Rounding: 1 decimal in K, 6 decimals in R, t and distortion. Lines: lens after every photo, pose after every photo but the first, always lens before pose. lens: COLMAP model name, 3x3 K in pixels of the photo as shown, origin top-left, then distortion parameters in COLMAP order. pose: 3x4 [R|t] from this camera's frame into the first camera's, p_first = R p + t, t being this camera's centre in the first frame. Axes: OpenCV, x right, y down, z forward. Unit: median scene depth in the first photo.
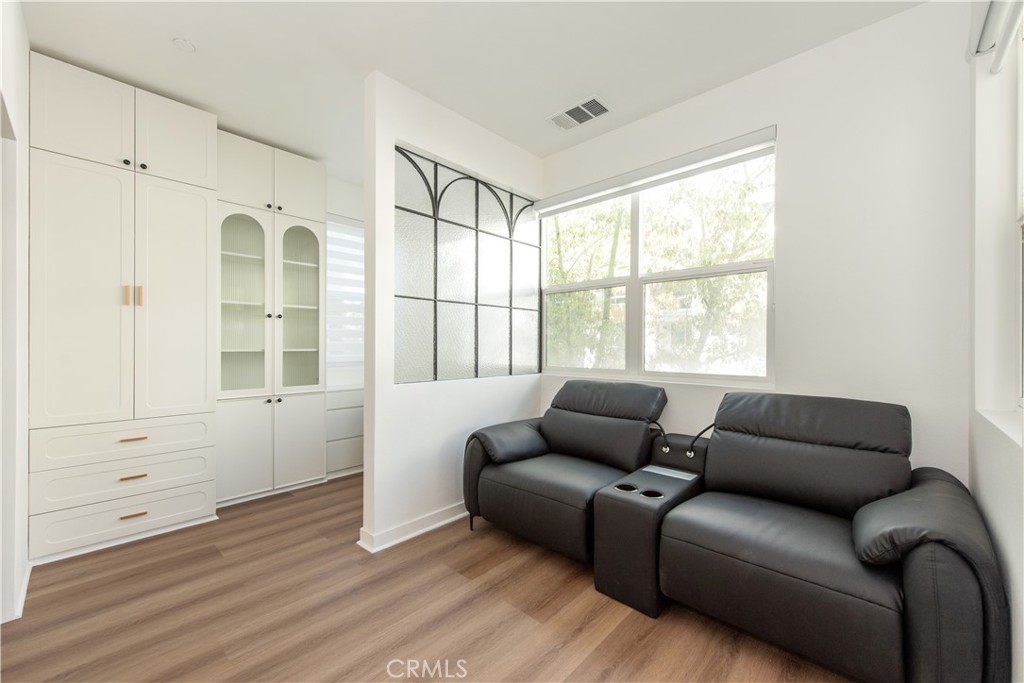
lens RADIAL K [[400.5, 0, 510.4], [0, 400.5, 341.9], [0, 0, 1]] dist [0.007072, -0.001021]
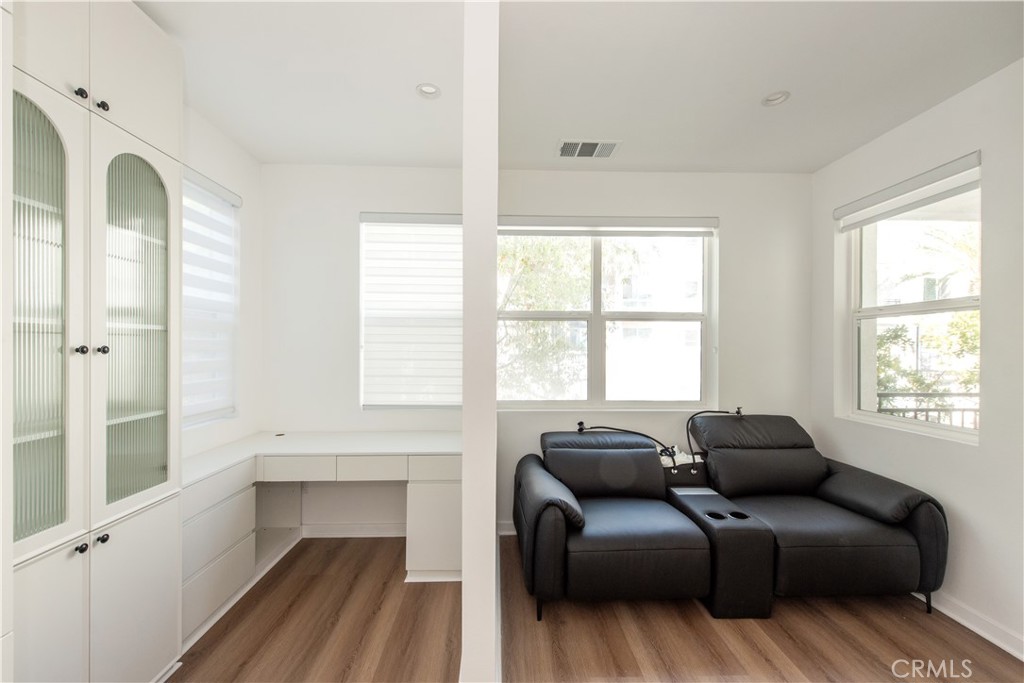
lens RADIAL K [[400.5, 0, 506.1], [0, 400.5, 344.6], [0, 0, 1]] dist [0.007072, -0.001021]
pose [[0.713485, 0.003594, 0.700662, -0.619670], [-0.006666, 0.999976, 0.001658, -0.079561], [-0.700639, -0.005853, 0.713492, 0.403058]]
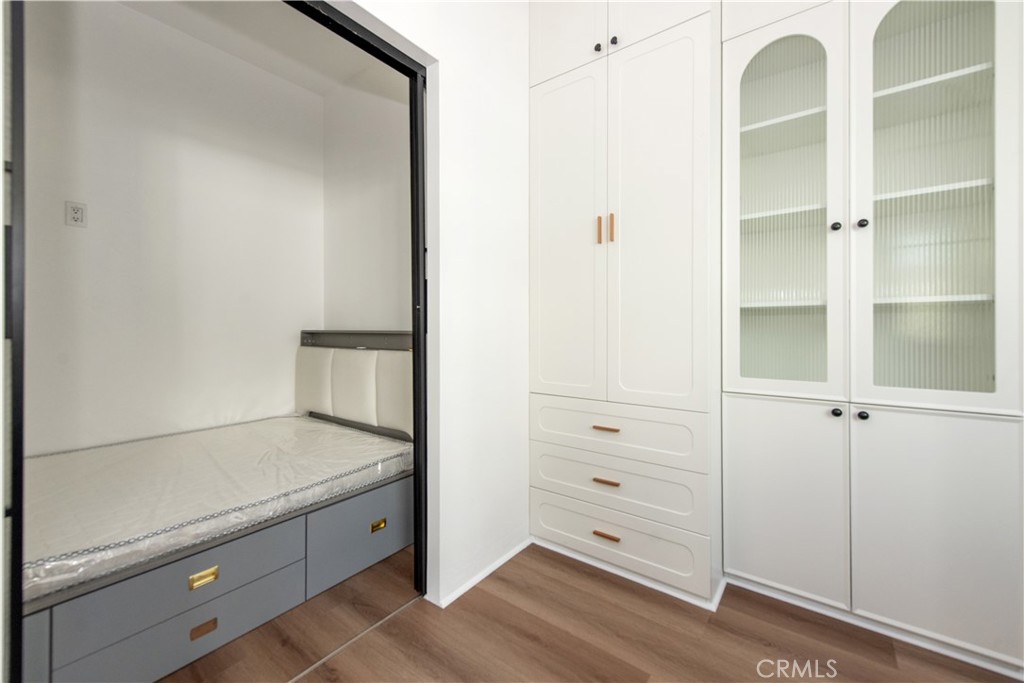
lens RADIAL K [[400.5, 0, 515.0], [0, 400.5, 335.5], [0, 0, 1]] dist [0.007072, -0.001021]
pose [[0.131754, -0.004930, -0.991270, -0.207215], [0.000096, 0.999988, -0.004961, 0.066059], [0.991282, 0.000559, 0.131753, 0.616231]]
